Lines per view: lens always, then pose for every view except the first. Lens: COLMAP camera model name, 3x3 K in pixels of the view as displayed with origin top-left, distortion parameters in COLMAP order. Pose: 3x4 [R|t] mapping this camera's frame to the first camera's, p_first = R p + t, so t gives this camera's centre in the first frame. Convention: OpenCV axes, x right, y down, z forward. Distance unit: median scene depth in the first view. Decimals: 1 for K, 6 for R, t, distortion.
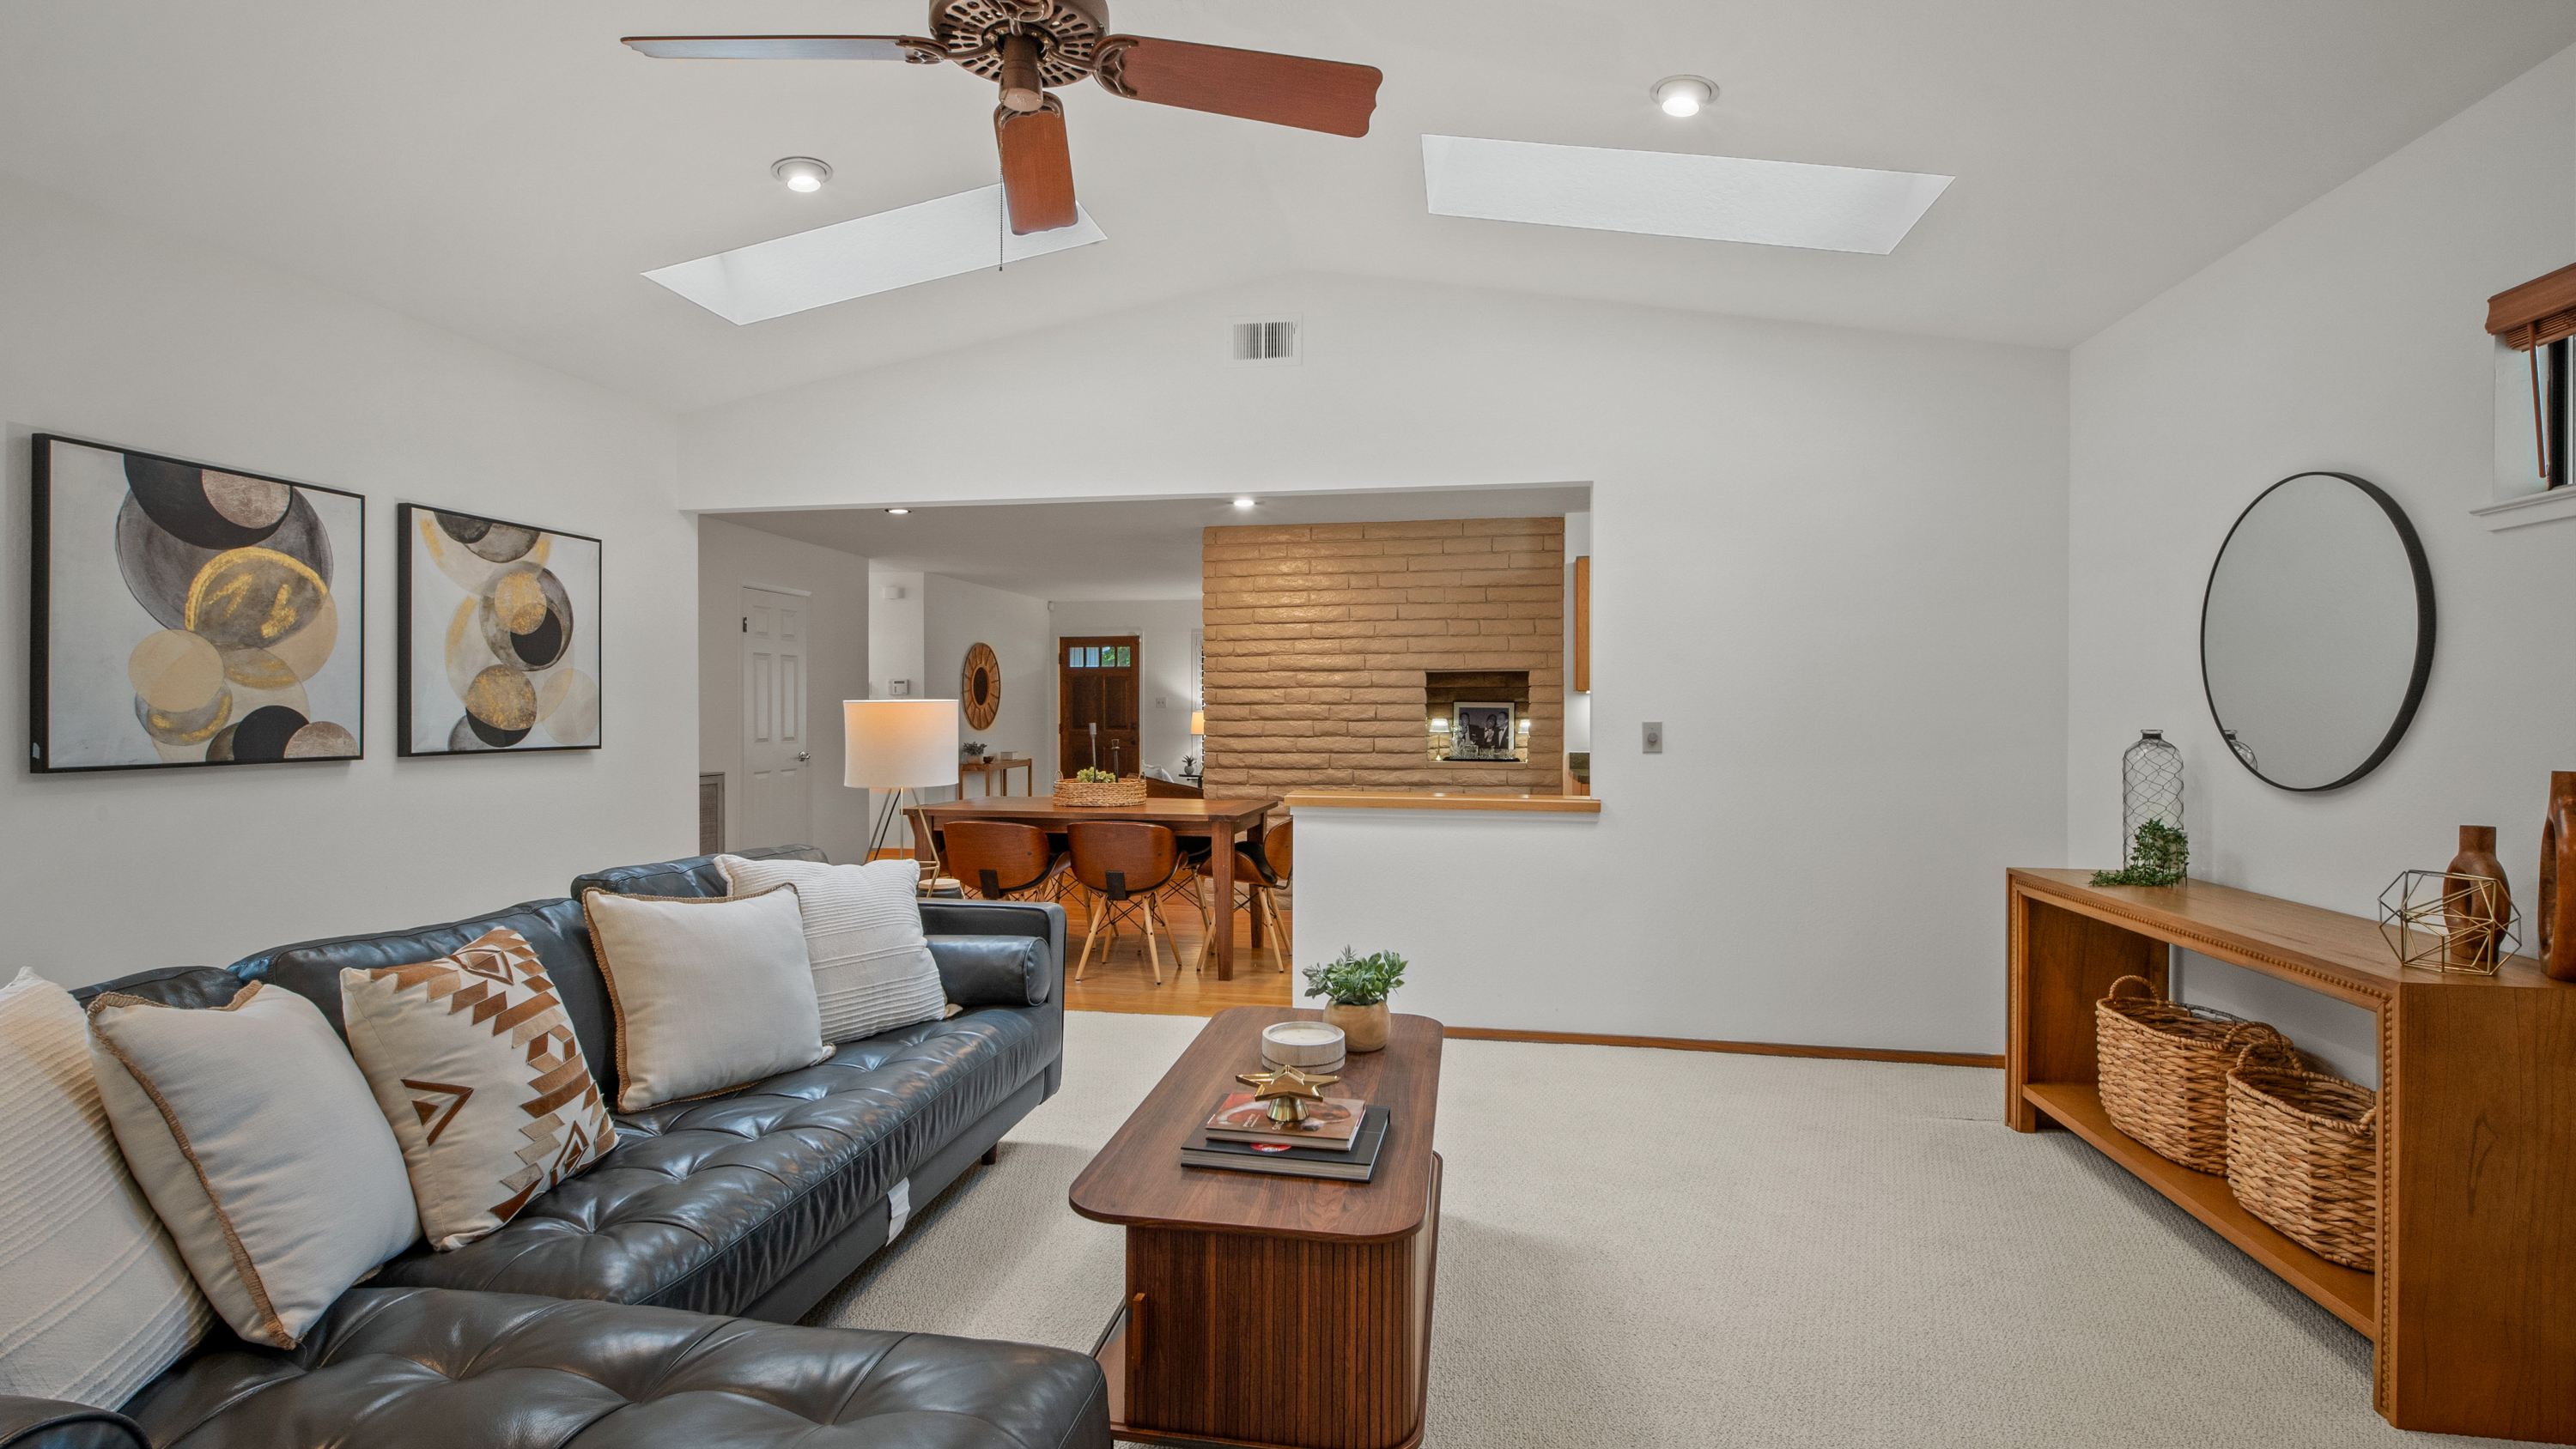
lens RADIAL K [[1154.5, 0, 1280.2], [0, 1154.5, 737.6], [0, 0, 1]] dist [0.011495, -0.008192]
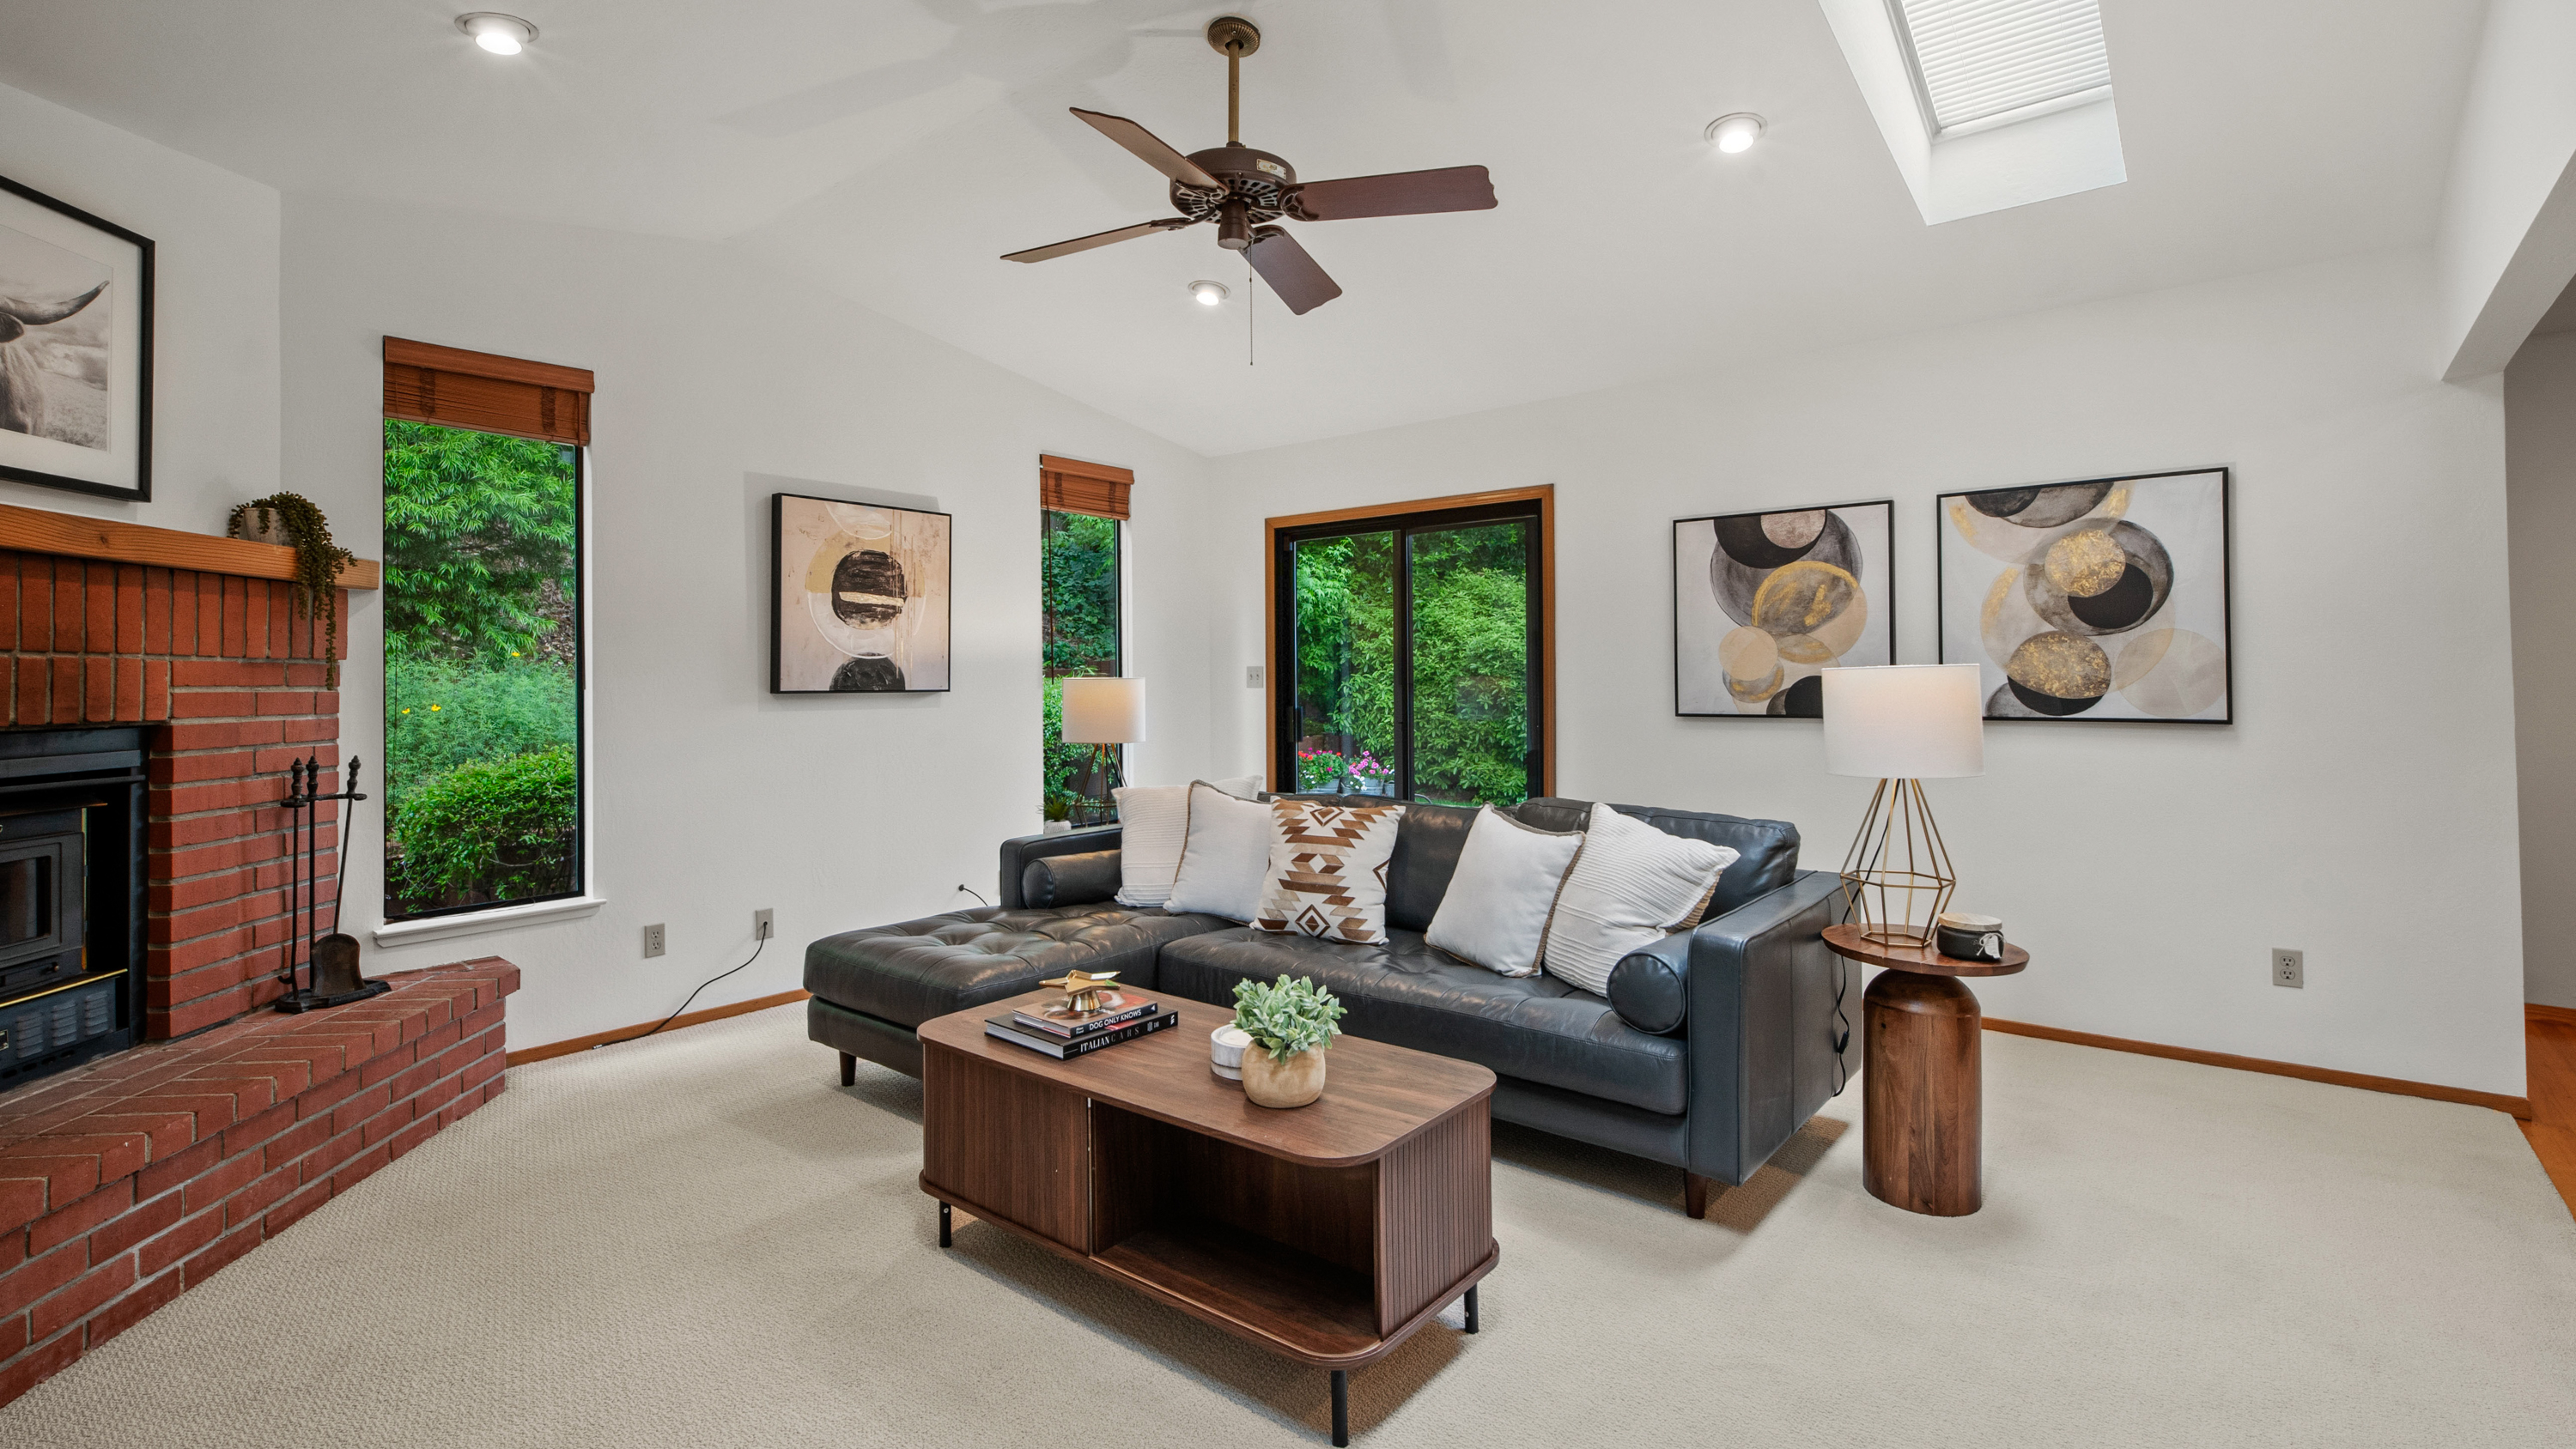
lens RADIAL K [[1186.2, 0, 1283.6], [0, 1186.2, 667.8], [0, 0, 1]] dist [0.012026, -0.000047]
pose [[-0.492042, -0.009092, -0.870524, 0.605403], [-0.015190, 0.999883, -0.001857, -0.023455], [0.870439, 0.012309, -0.492122, 1.079466]]
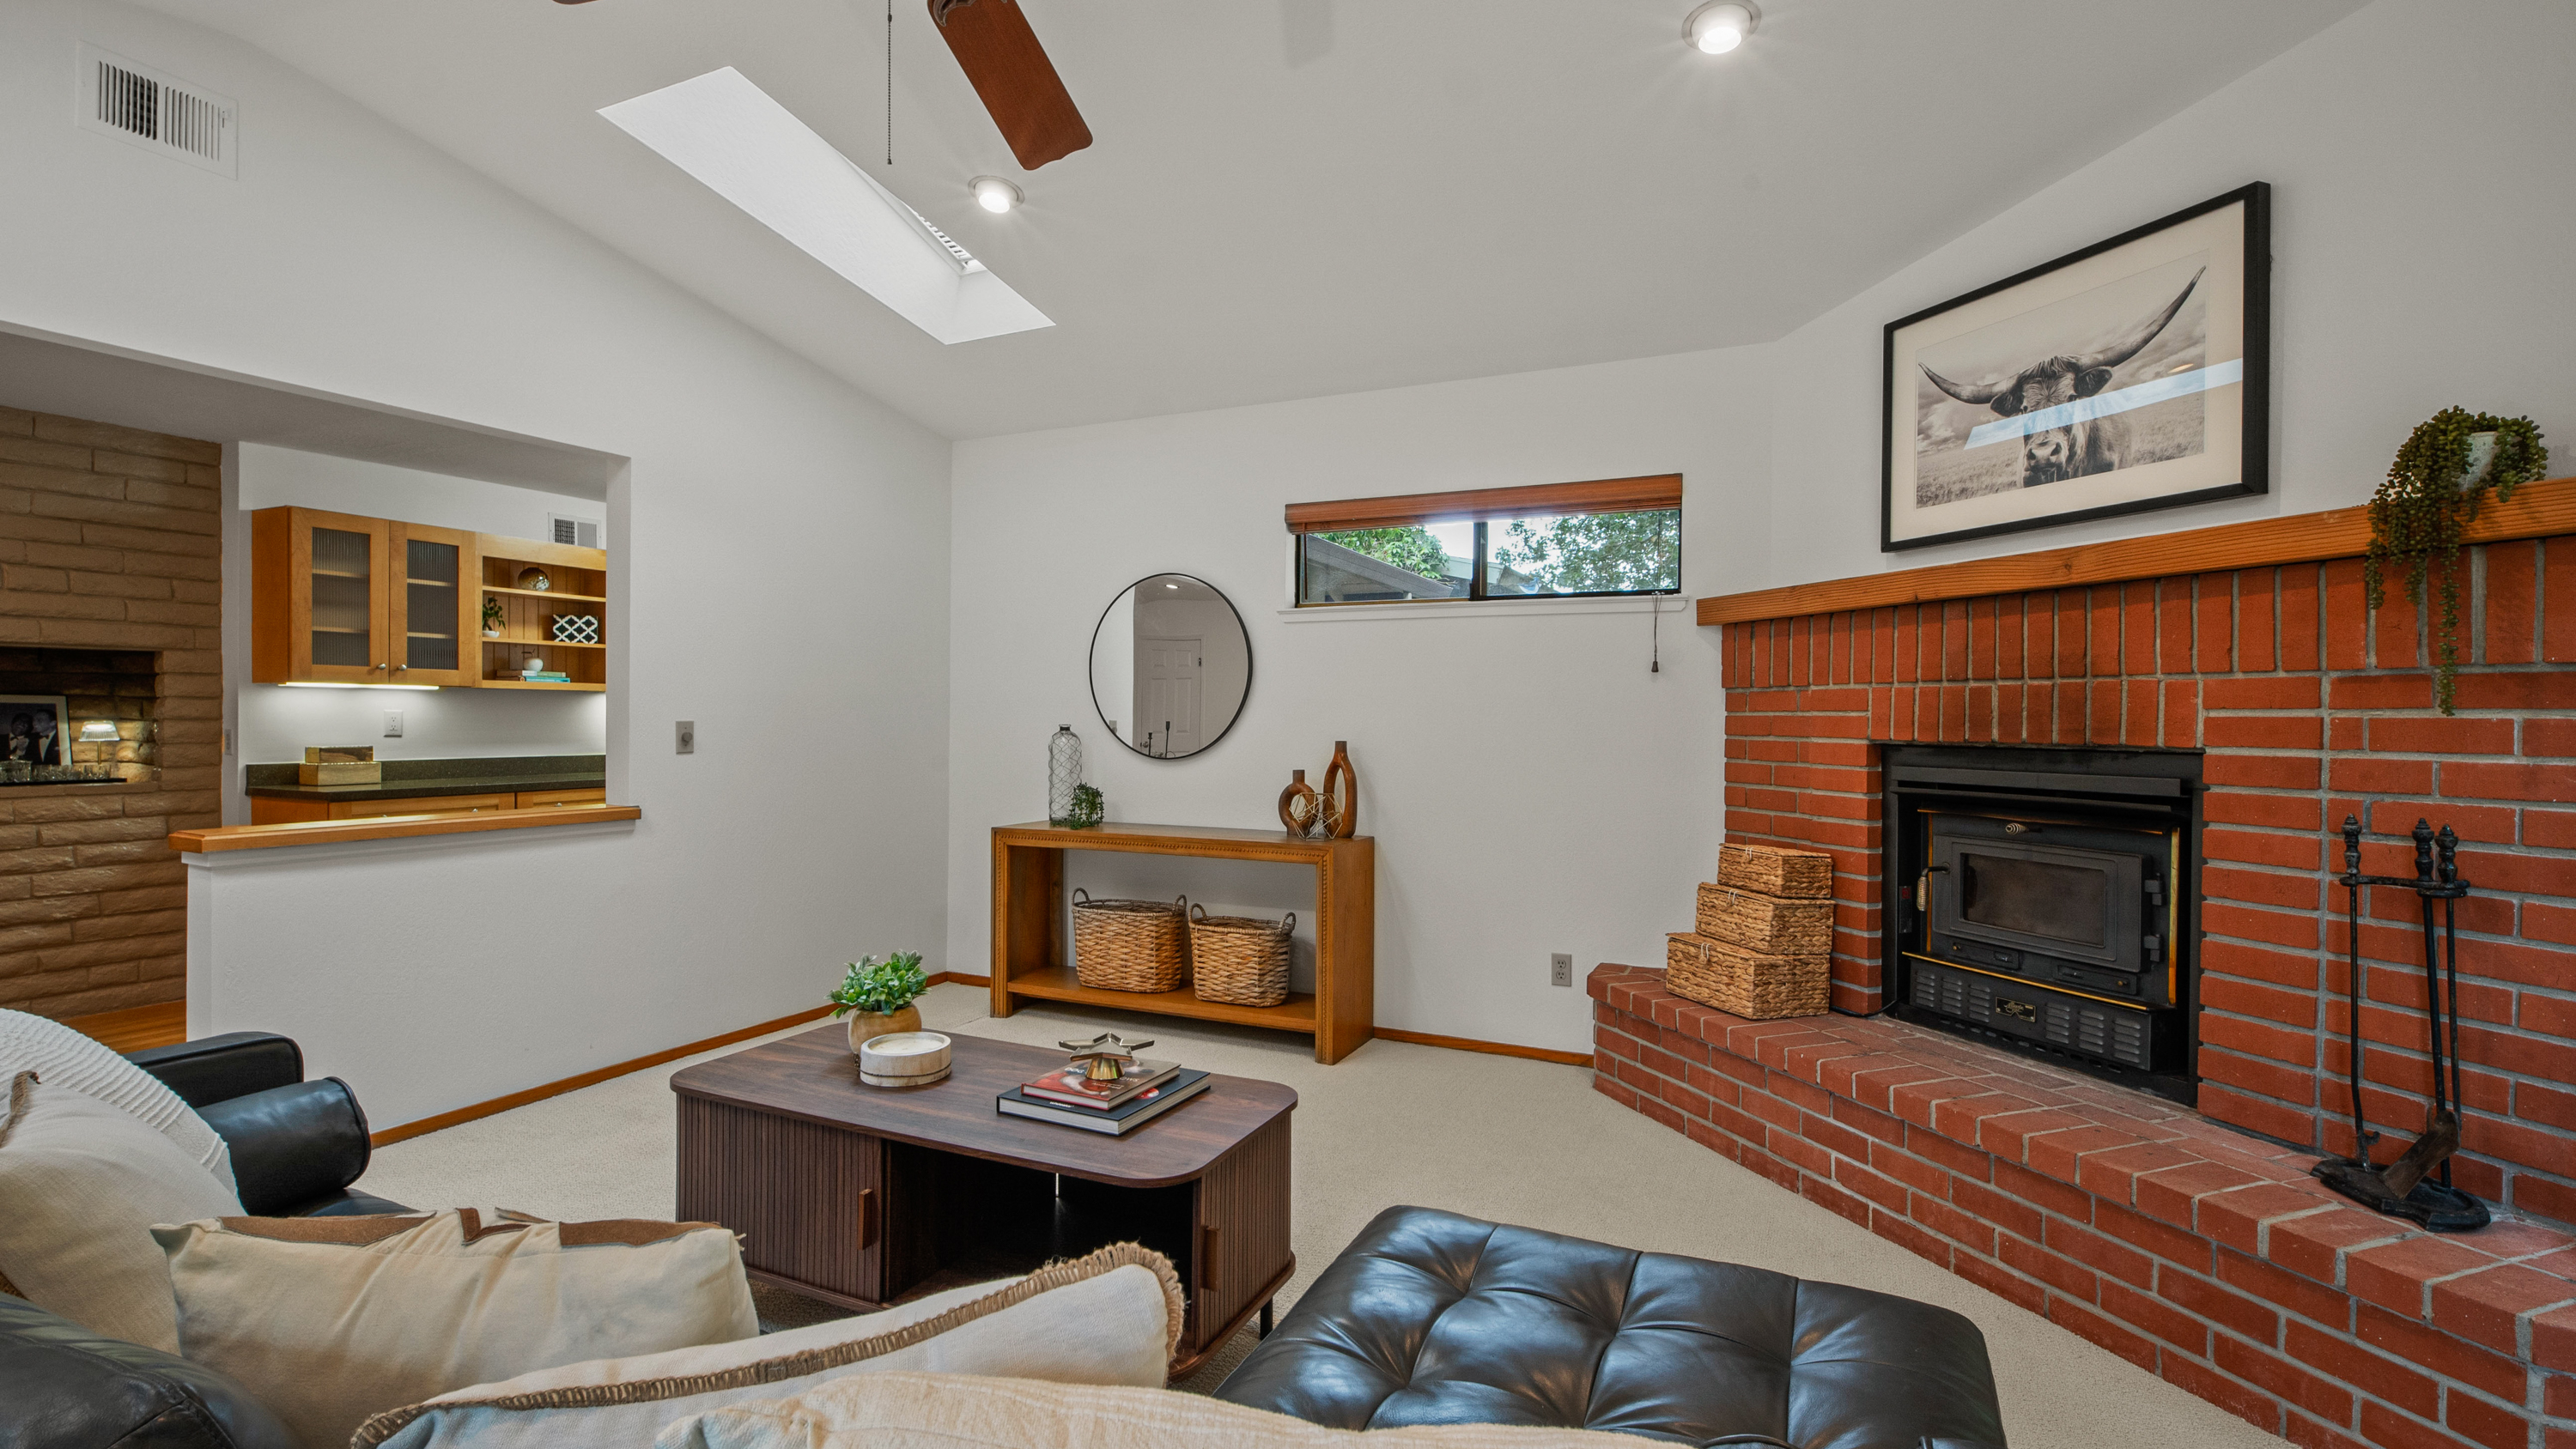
lens RADIAL K [[1154.5, 0, 1280.2], [0, 1154.5, 737.6], [0, 0, 1]] dist [0.011495, -0.008192]
pose [[0.257701, -0.015092, 0.966107, -0.595987], [0.018810, 0.999767, 0.010600, -0.000034], [-0.966042, 0.015441, 0.257924, 0.331001]]
